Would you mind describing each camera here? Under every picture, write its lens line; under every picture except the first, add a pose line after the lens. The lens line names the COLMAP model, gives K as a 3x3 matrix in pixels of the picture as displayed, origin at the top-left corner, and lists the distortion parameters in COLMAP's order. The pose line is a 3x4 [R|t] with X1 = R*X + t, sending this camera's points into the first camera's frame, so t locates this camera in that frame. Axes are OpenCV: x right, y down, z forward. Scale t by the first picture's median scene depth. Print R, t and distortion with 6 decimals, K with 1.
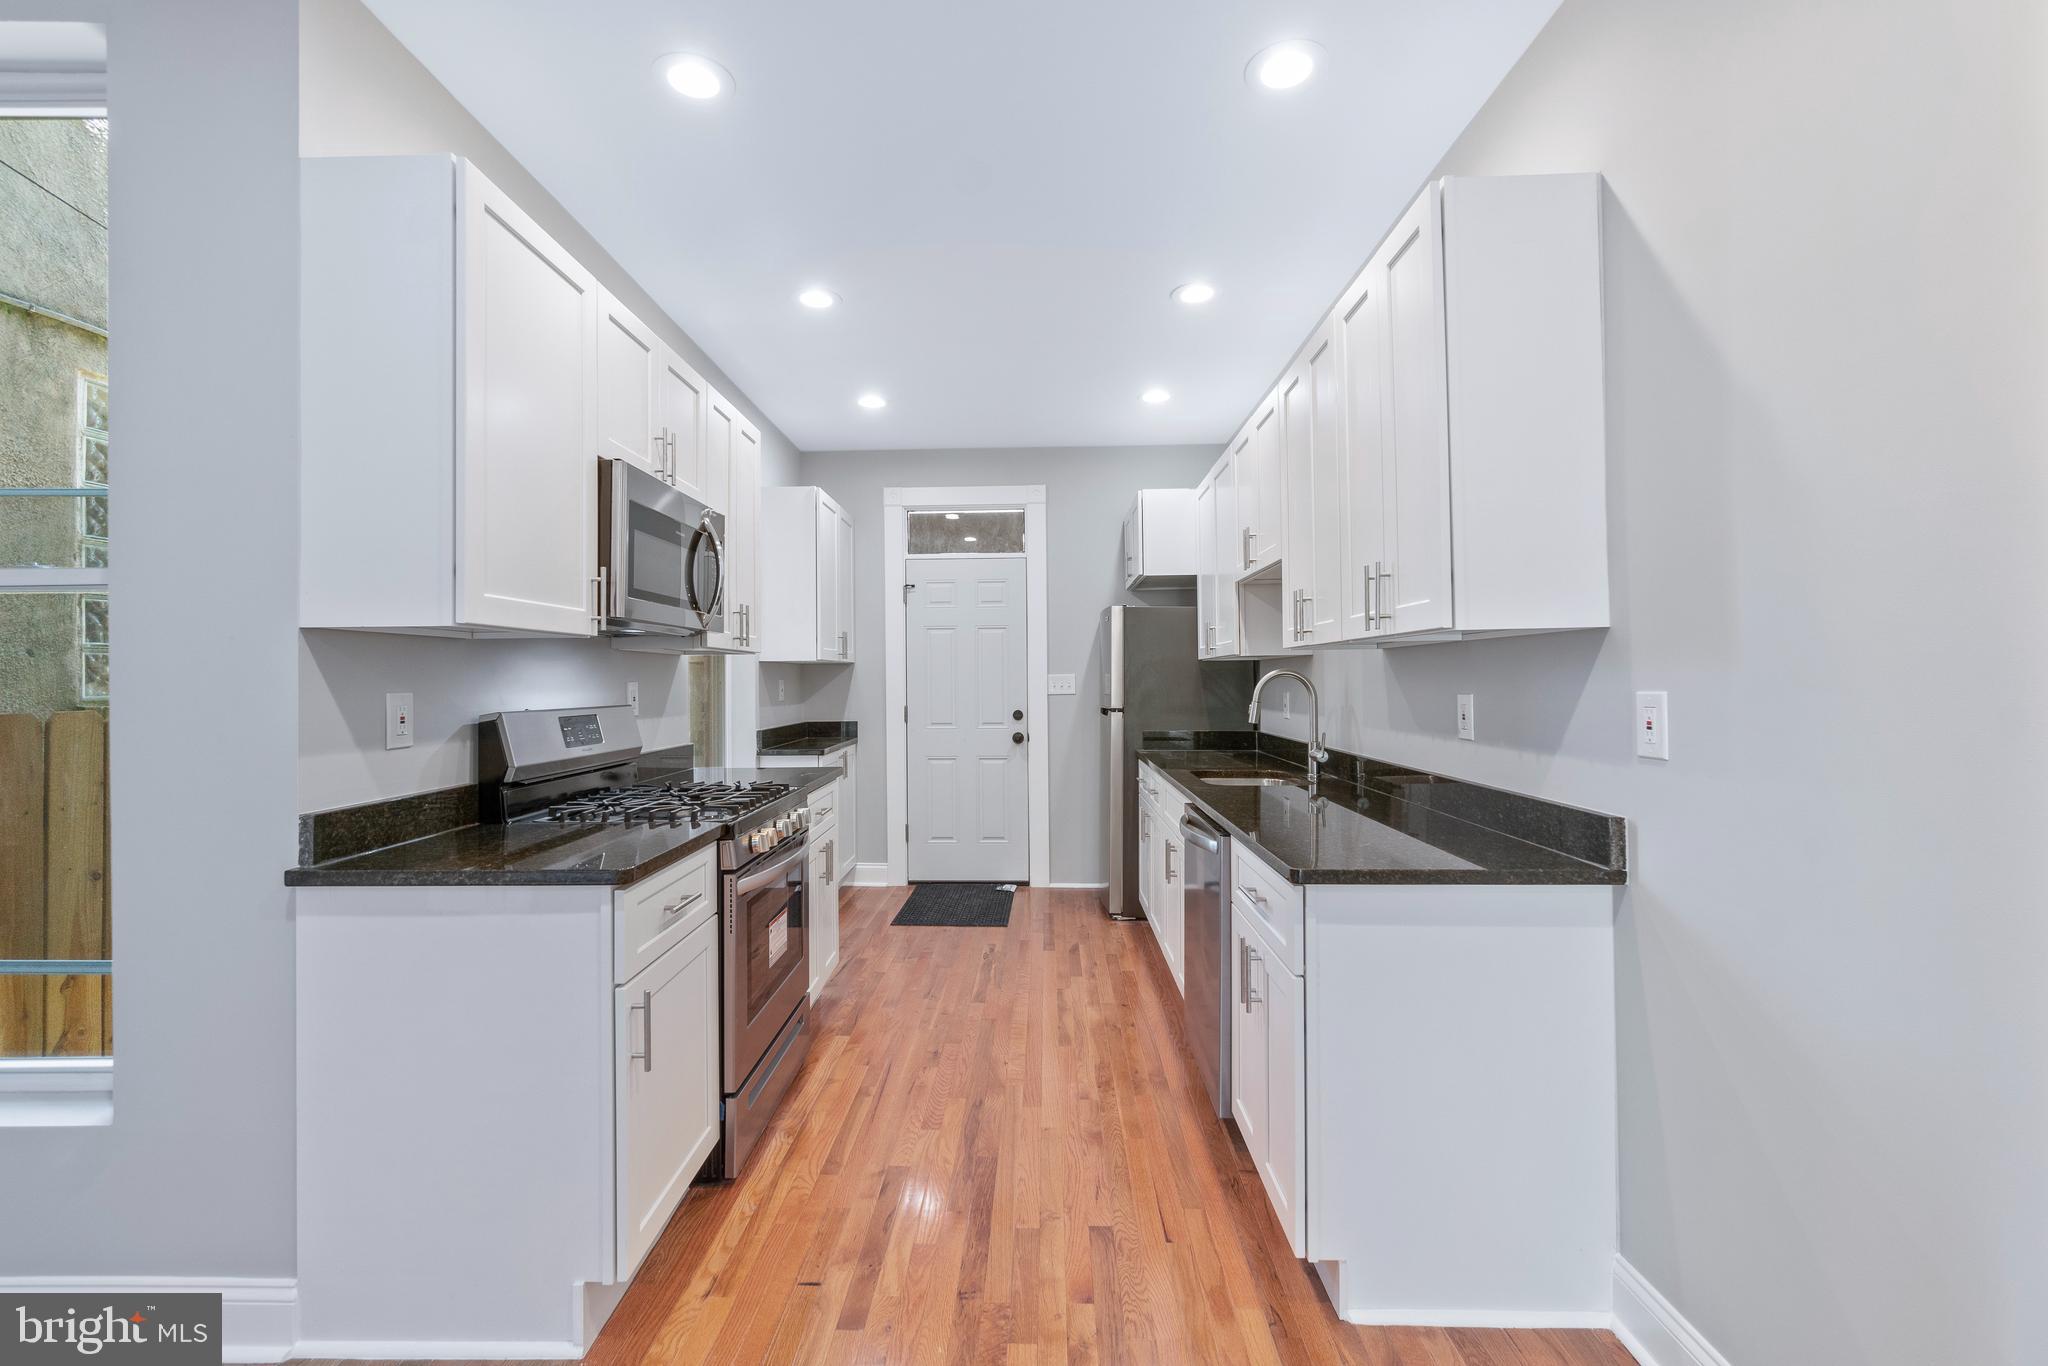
lens RADIAL K [[888.3, 0, 1019.4], [0, 888.3, 670.3], [0, 0, 1]] dist [-0.005998, -0.000902]
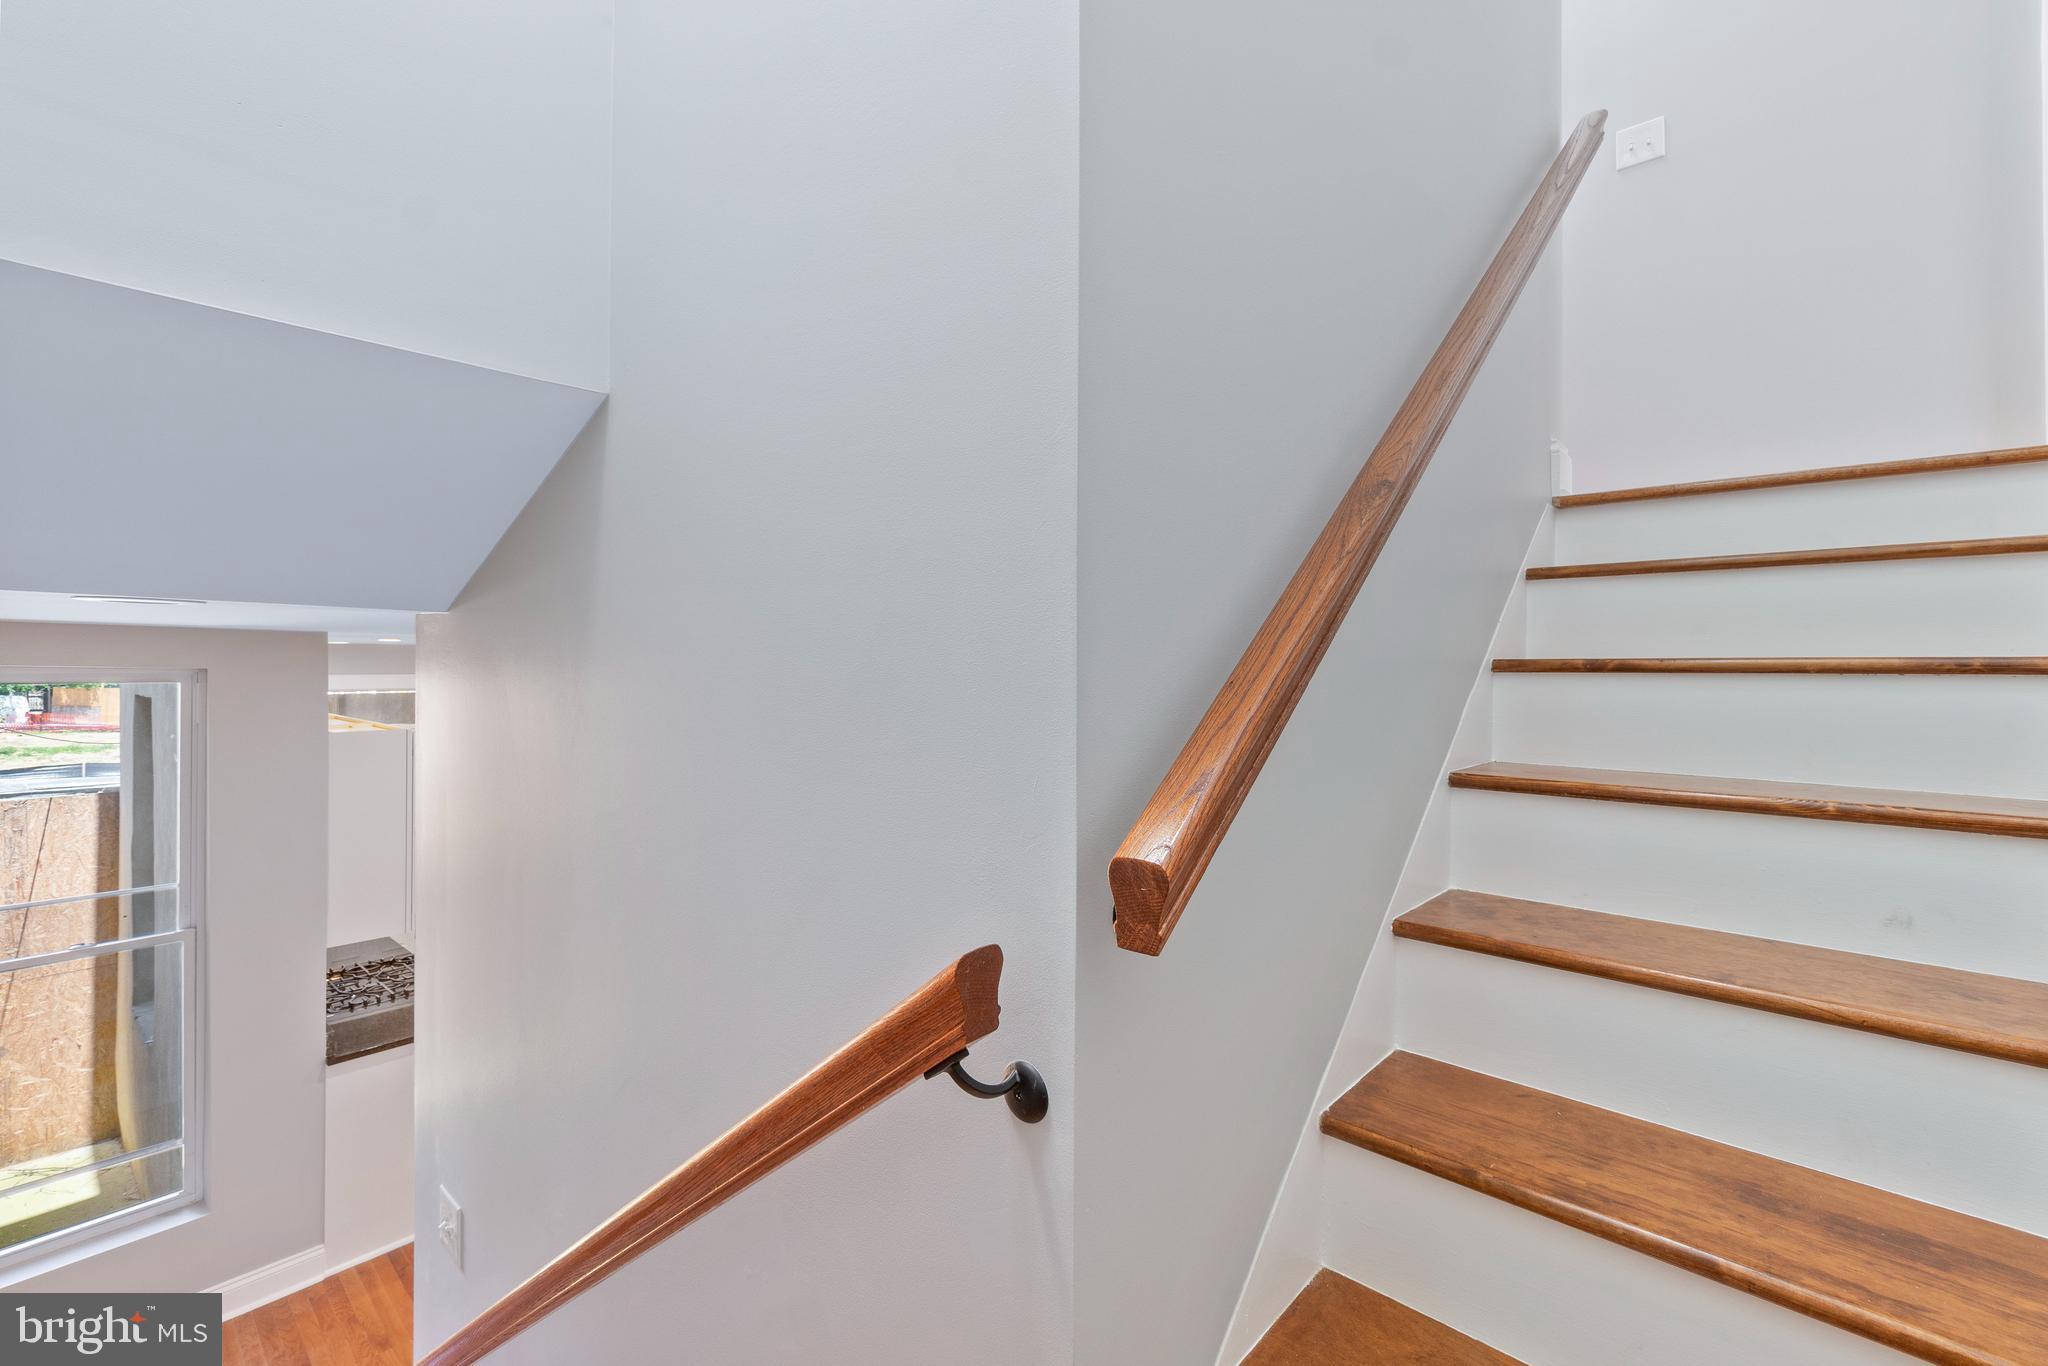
lens RADIAL K [[888.3, 0, 1022.2], [0, 888.3, 647.1], [0, 0, 1]] dist [-0.005998, -0.000902]
pose [[0.647011, 0.017800, 0.762273, -0.867239], [-0.014517, 0.999834, -0.011026, -0.500436], [-0.762343, -0.003932, 0.647162, -1.093212]]
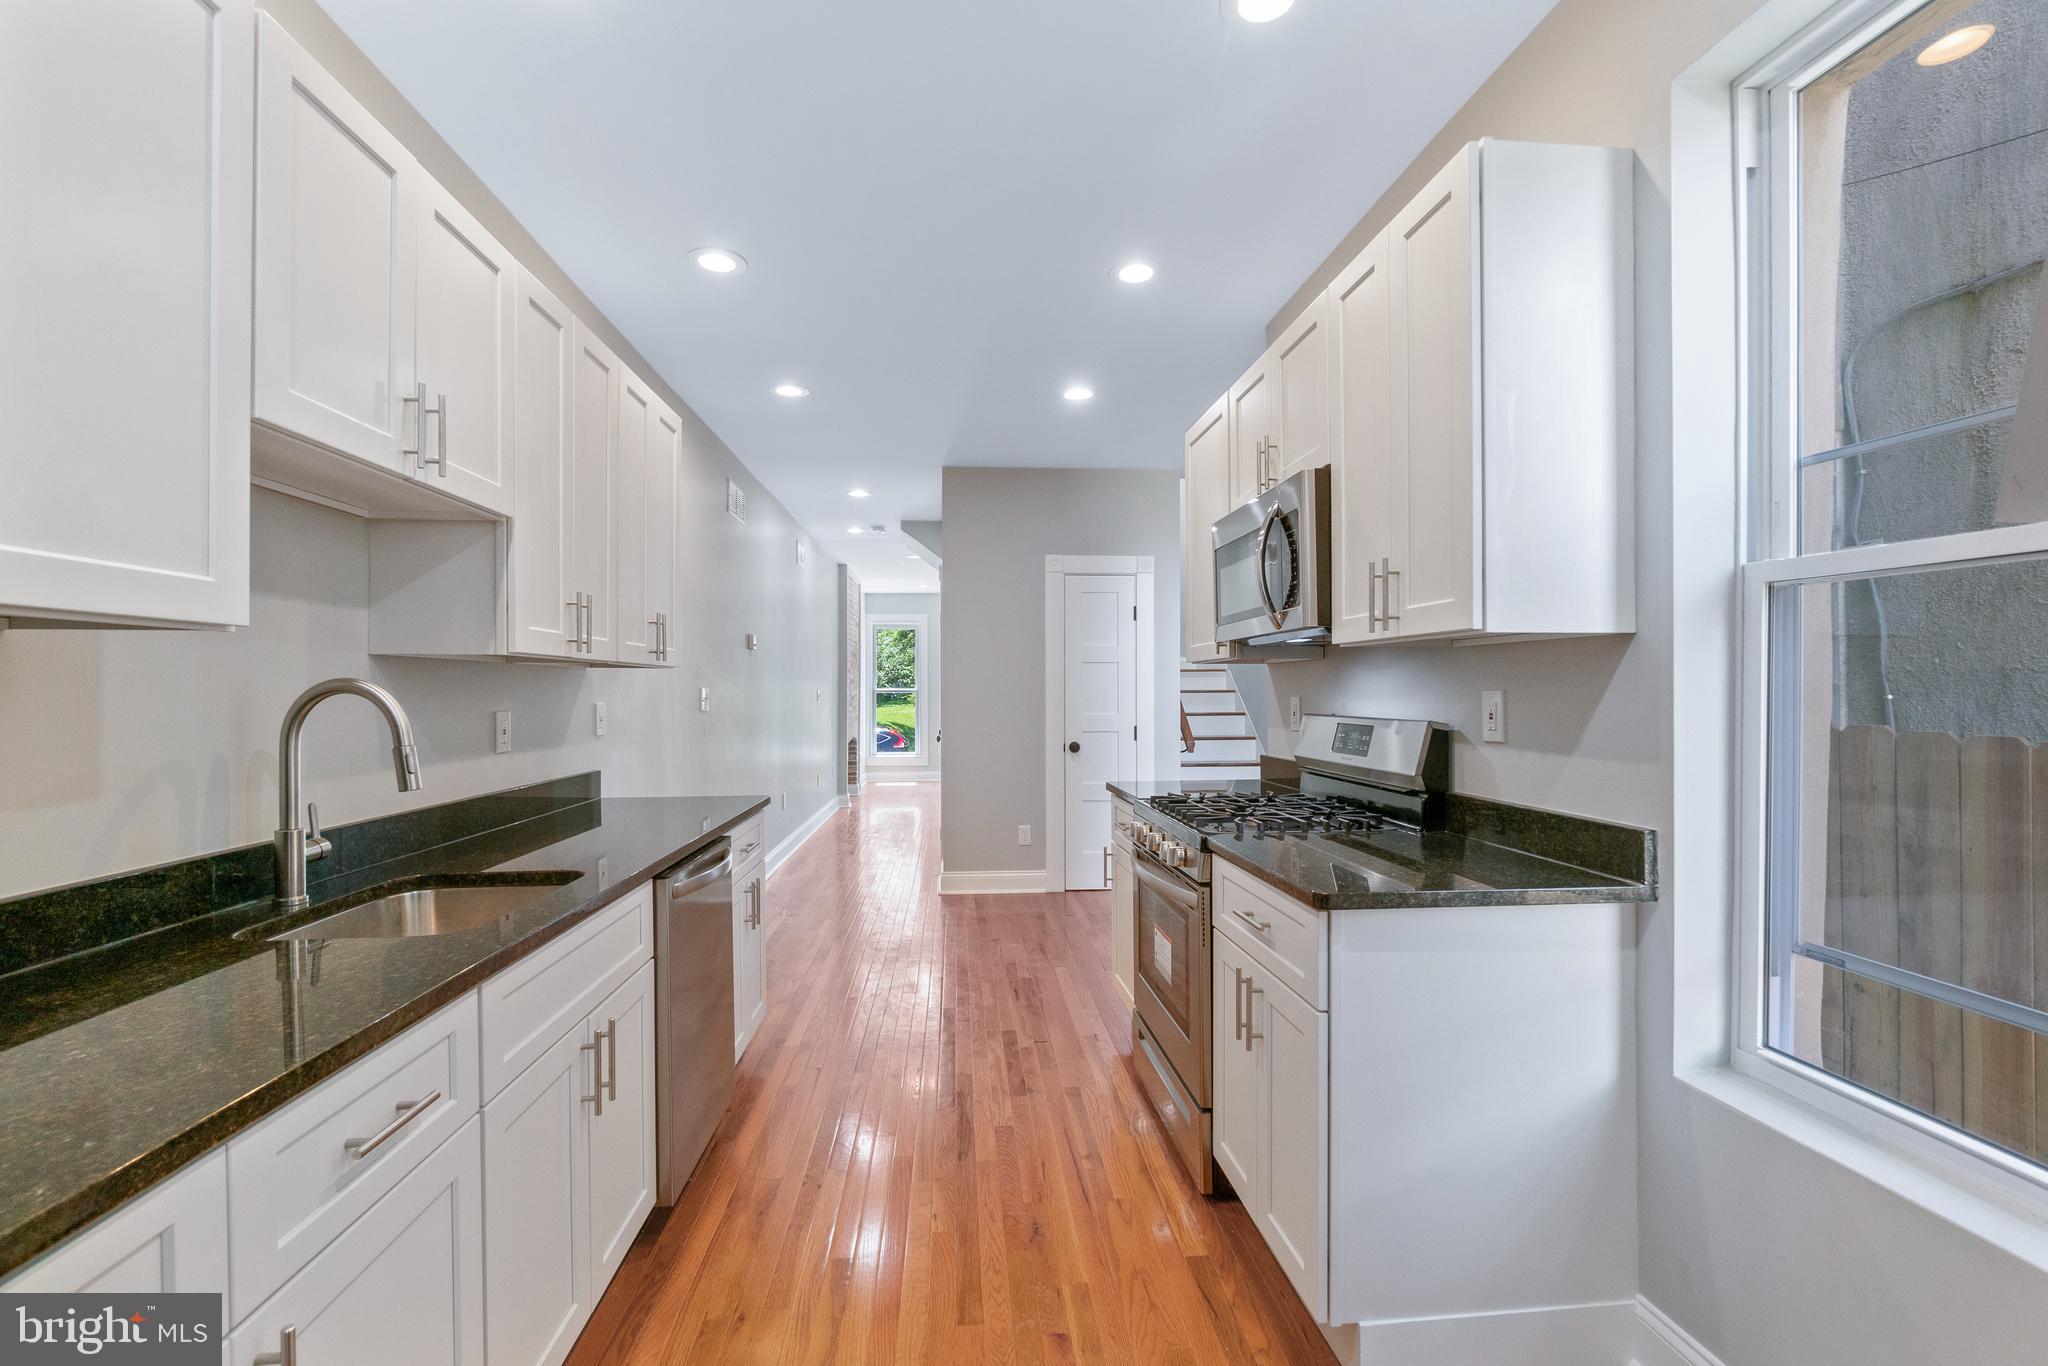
lens RADIAL K [[888.3, 0, 1023.8], [0, 888.3, 685.8], [0, 0, 1]] dist [-0.005998, -0.000902]
pose [[-0.994017, 0.007814, -0.108945, -0.013069], [0.009745, 0.999805, -0.017203, 0.020515], [0.108790, -0.018161, -0.993899, 1.877249]]
